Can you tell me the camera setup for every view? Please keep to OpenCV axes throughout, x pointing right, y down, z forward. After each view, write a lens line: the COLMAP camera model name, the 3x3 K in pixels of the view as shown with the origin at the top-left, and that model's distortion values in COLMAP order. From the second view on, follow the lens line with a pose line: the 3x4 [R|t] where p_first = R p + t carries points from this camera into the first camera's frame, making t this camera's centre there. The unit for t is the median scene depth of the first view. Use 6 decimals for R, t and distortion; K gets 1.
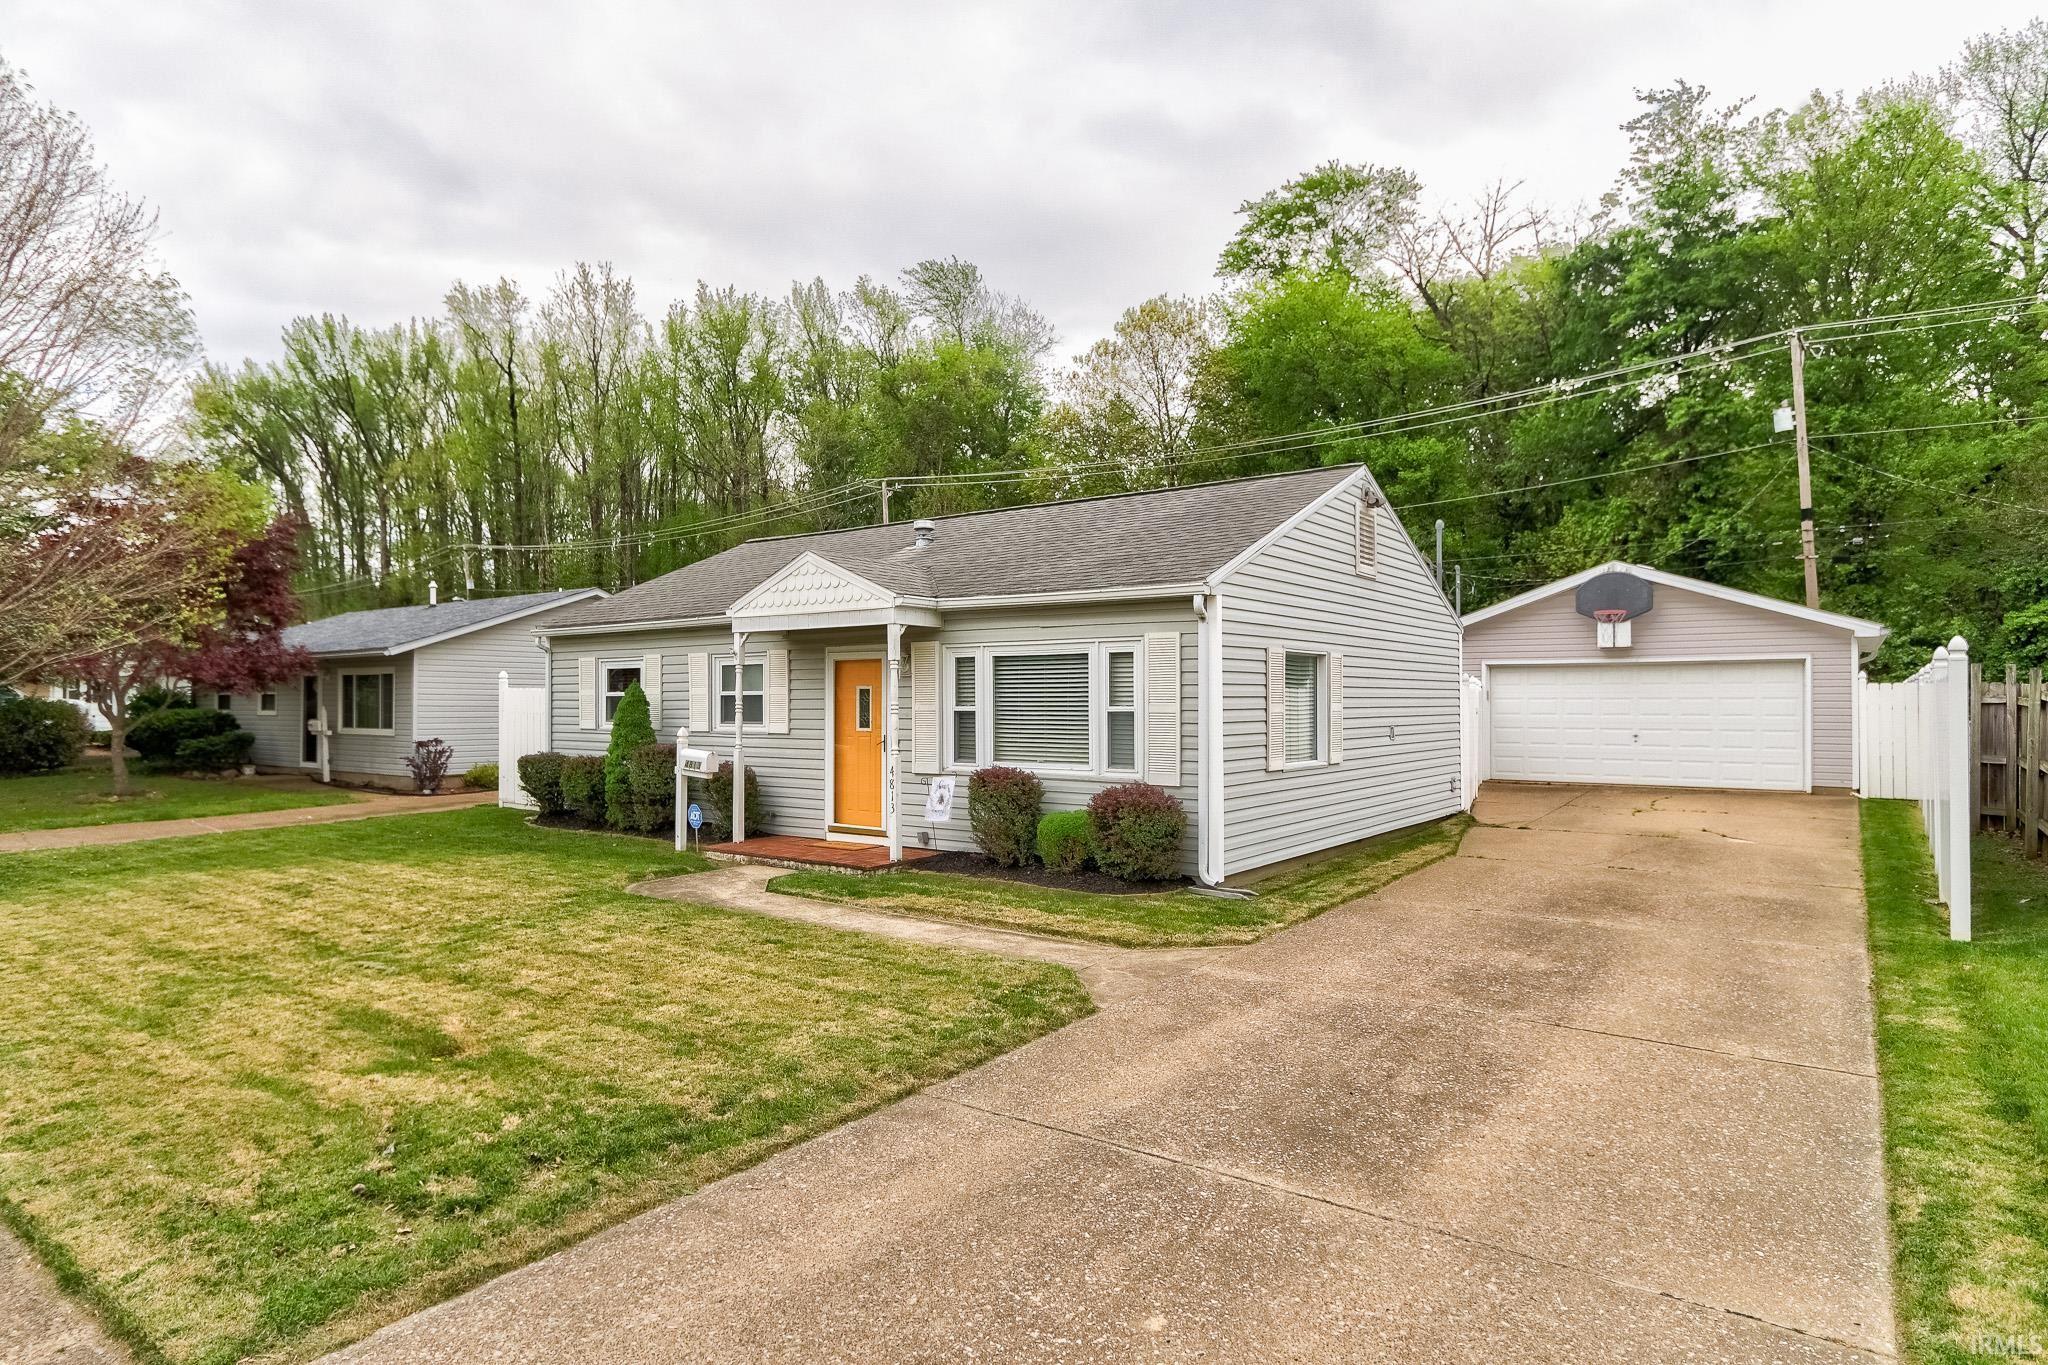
lens RADIAL K [[1164.9, 0, 1007.2], [0, 1164.9, 686.4], [0, 0, 1]] dist [-0.009486, -0.000226]
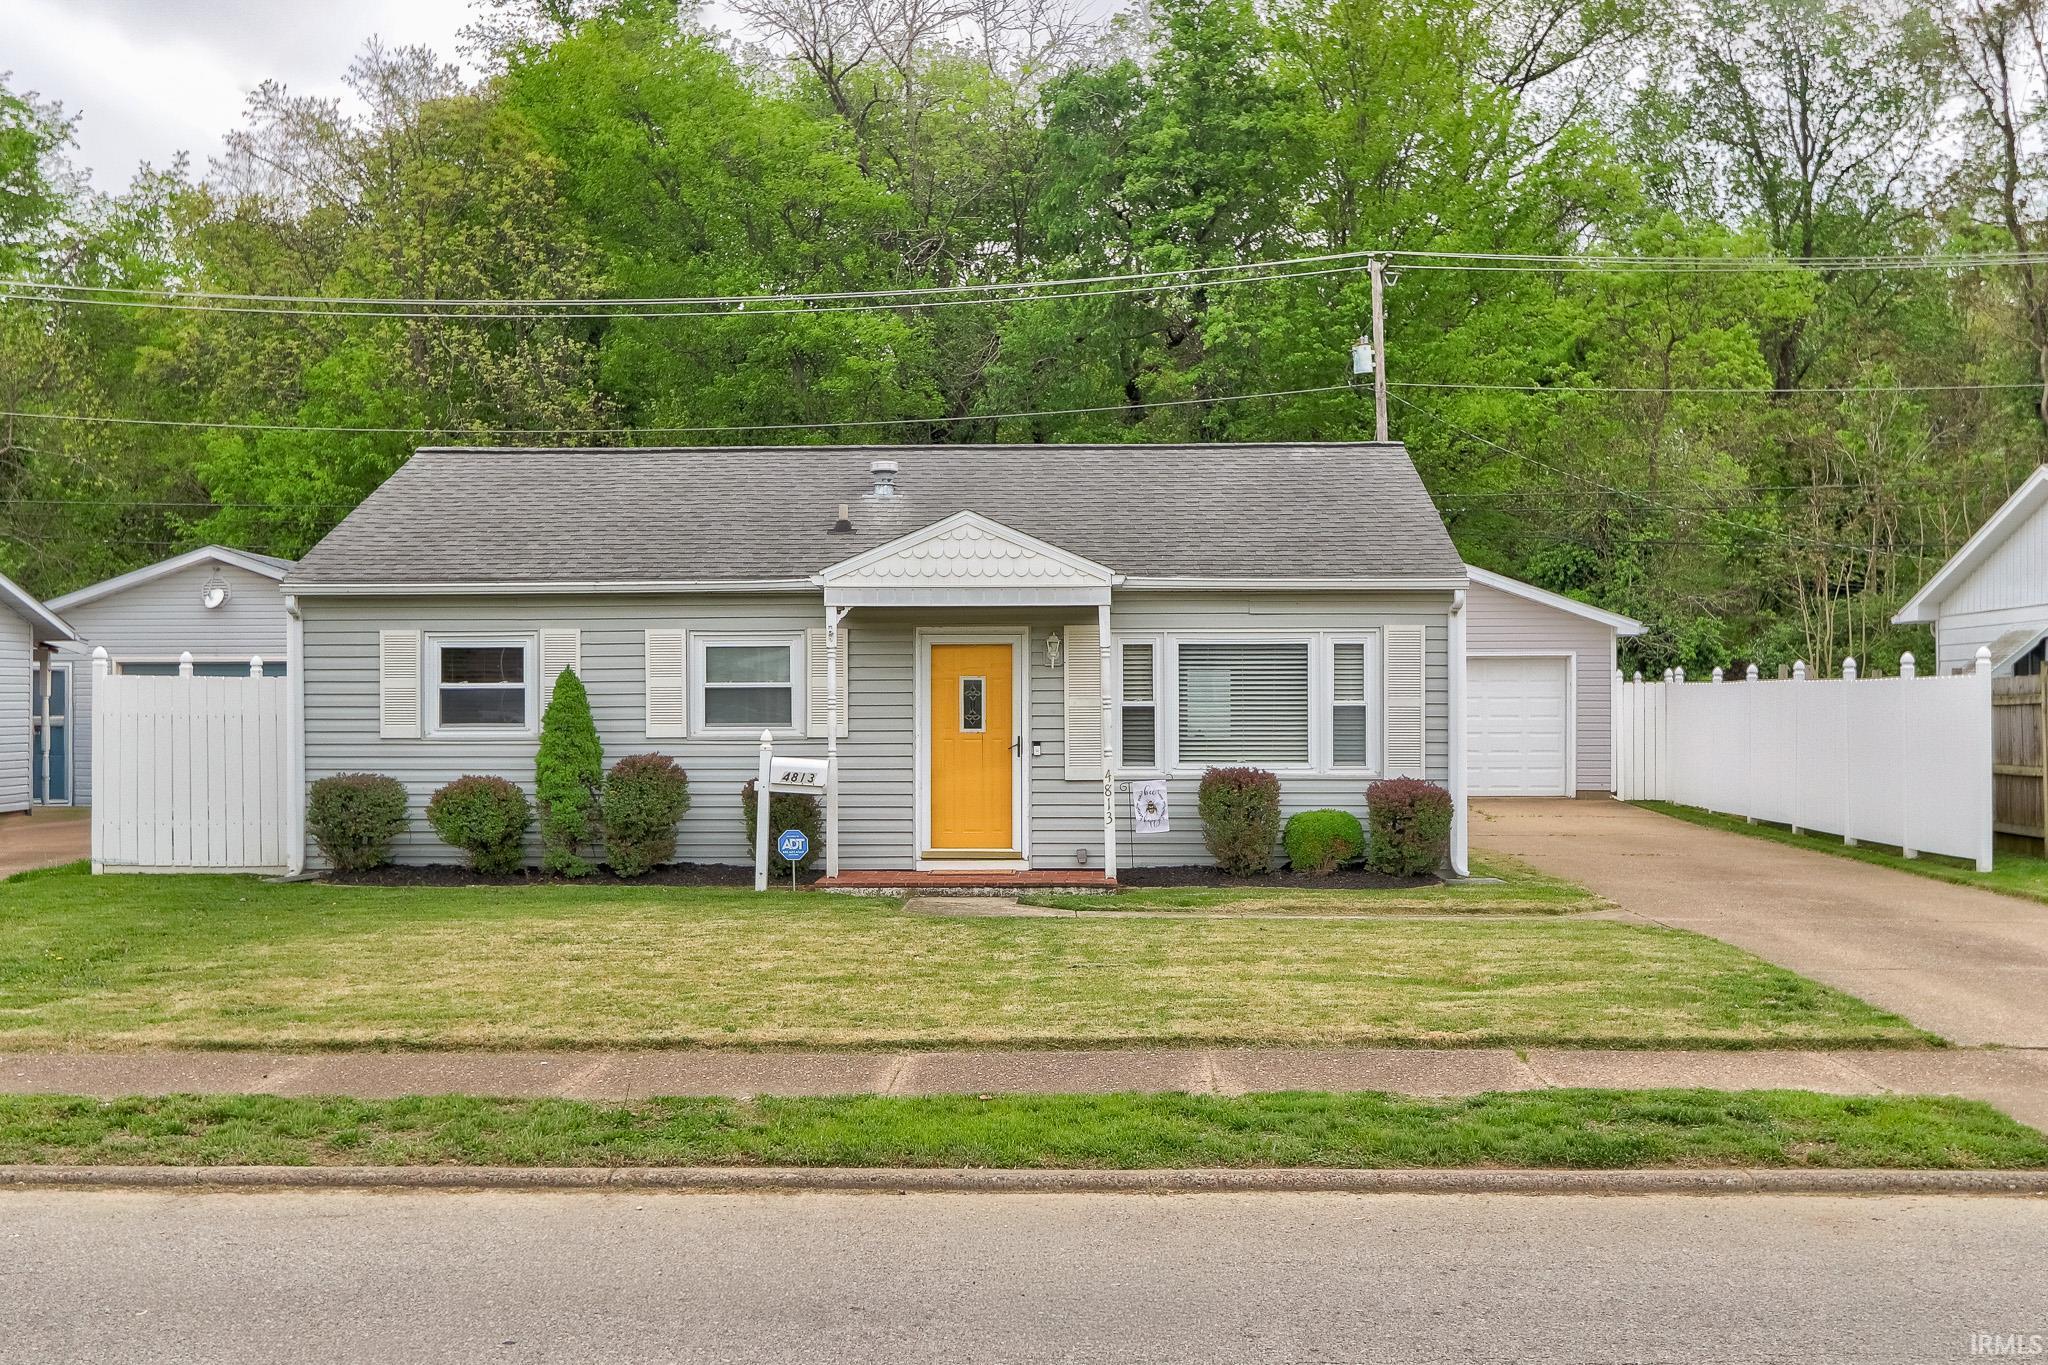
lens RADIAL K [[2147.2, 0, 1041.3], [0, 2147.2, 693.4], [0, 0, 1]] dist [-0.000208, 0.000000]
pose [[0.813426, 0.003528, 0.581657, -0.689836], [-0.006083, 0.999979, 0.002441, 0.005345], [-0.581636, -0.005524, 0.813430, -0.174086]]
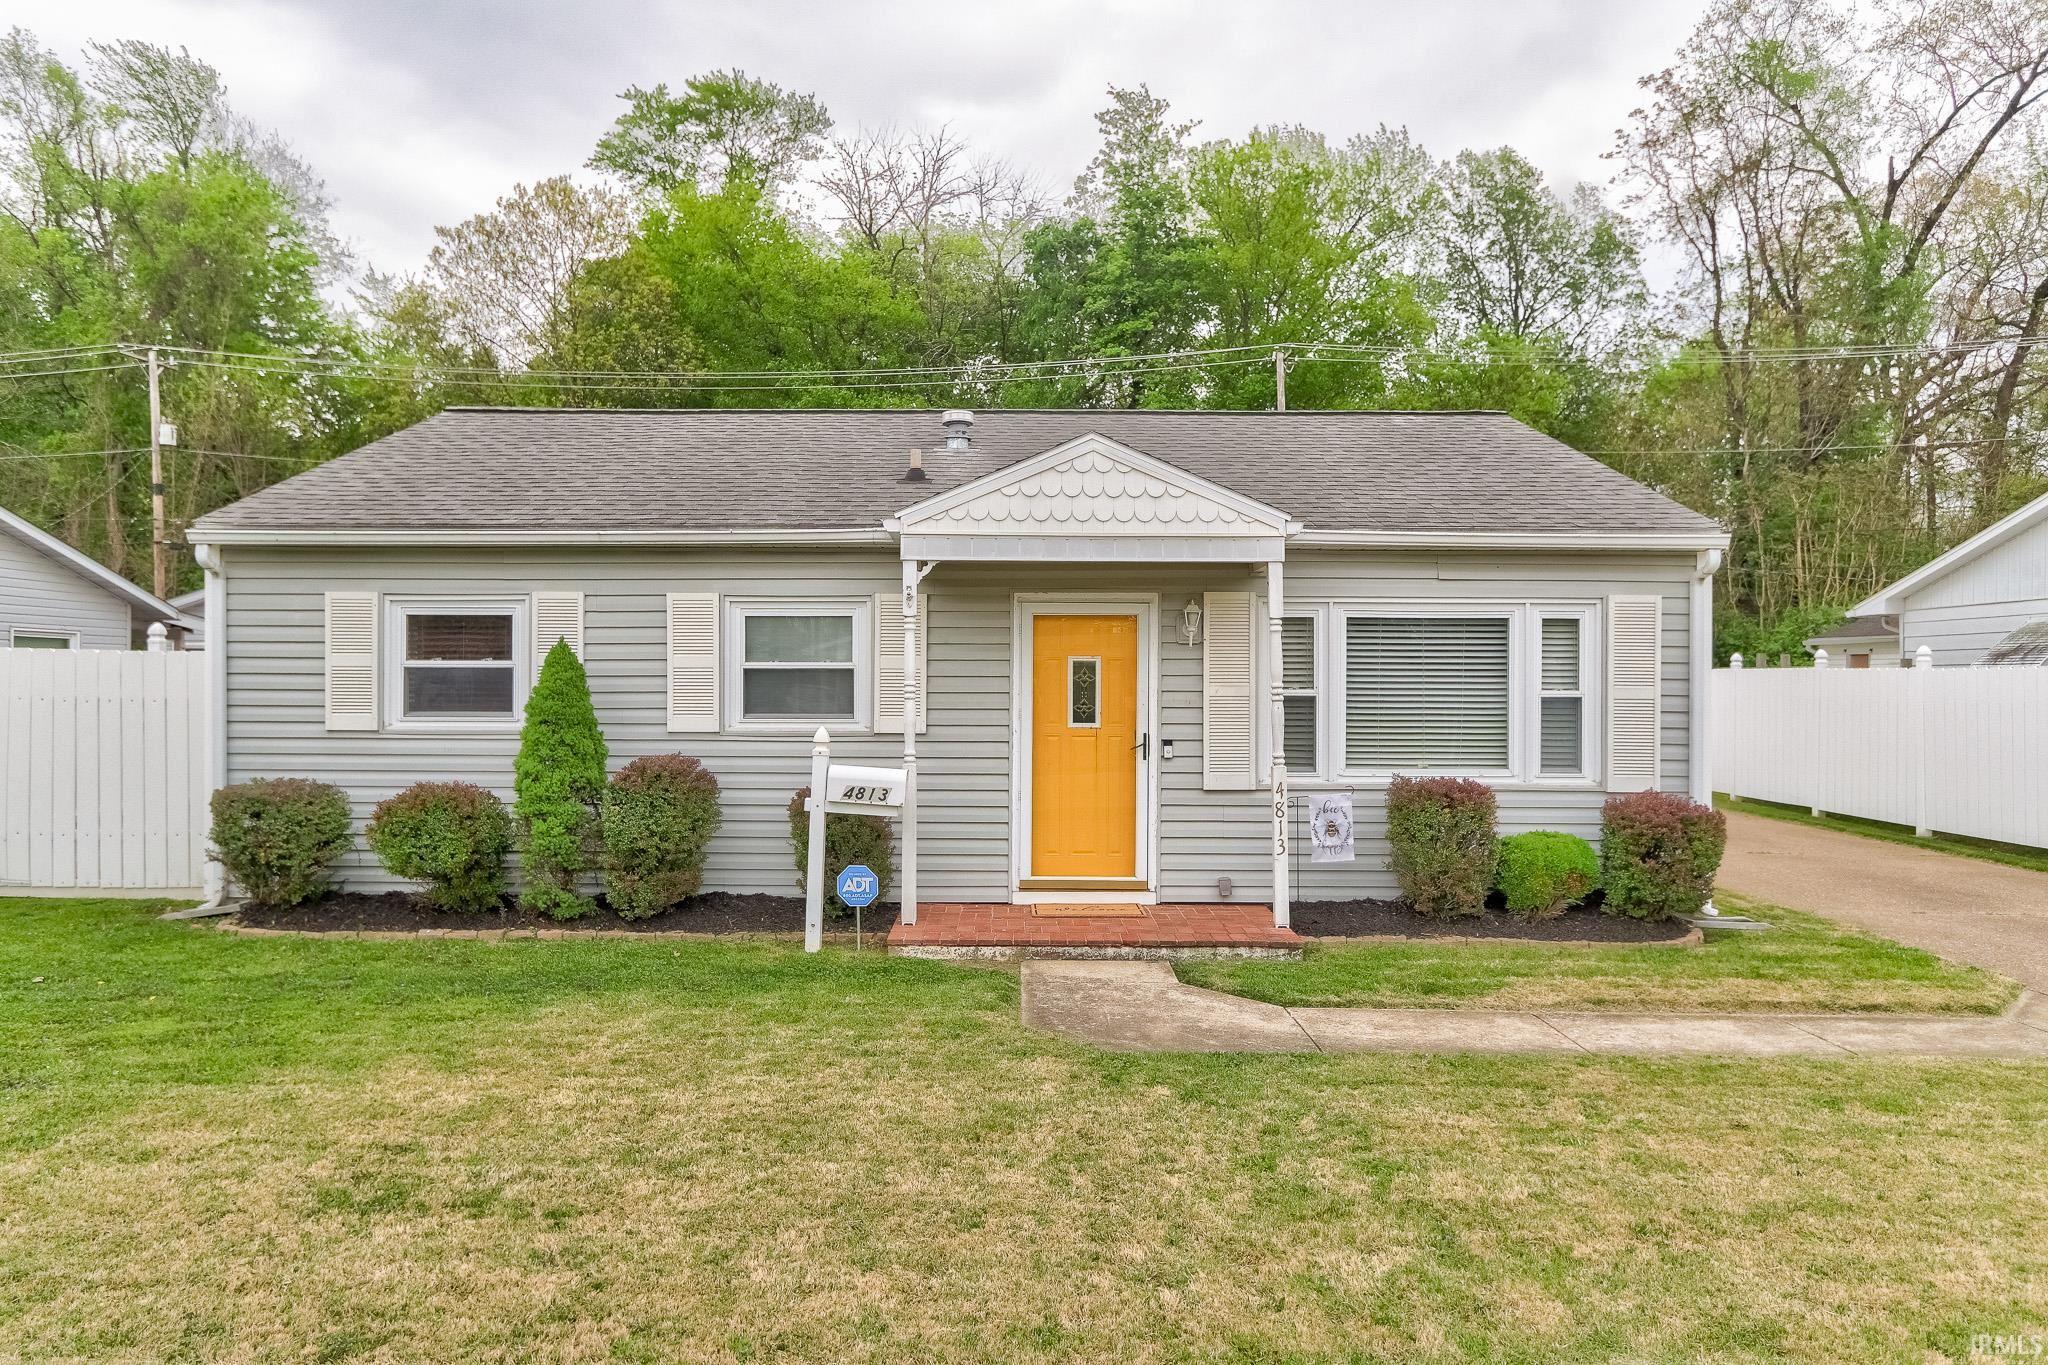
lens RADIAL K [[1255.2, 0, 1012.6], [0, 1255.2, 683.7], [0, 0, 1]] dist [-0.004826, 0.005301]
pose [[0.799891, 0.003609, 0.600134, -0.410906], [-0.013233, 0.999845, 0.011626, 0.005010], [-0.599999, -0.017241, 0.799815, 0.343952]]
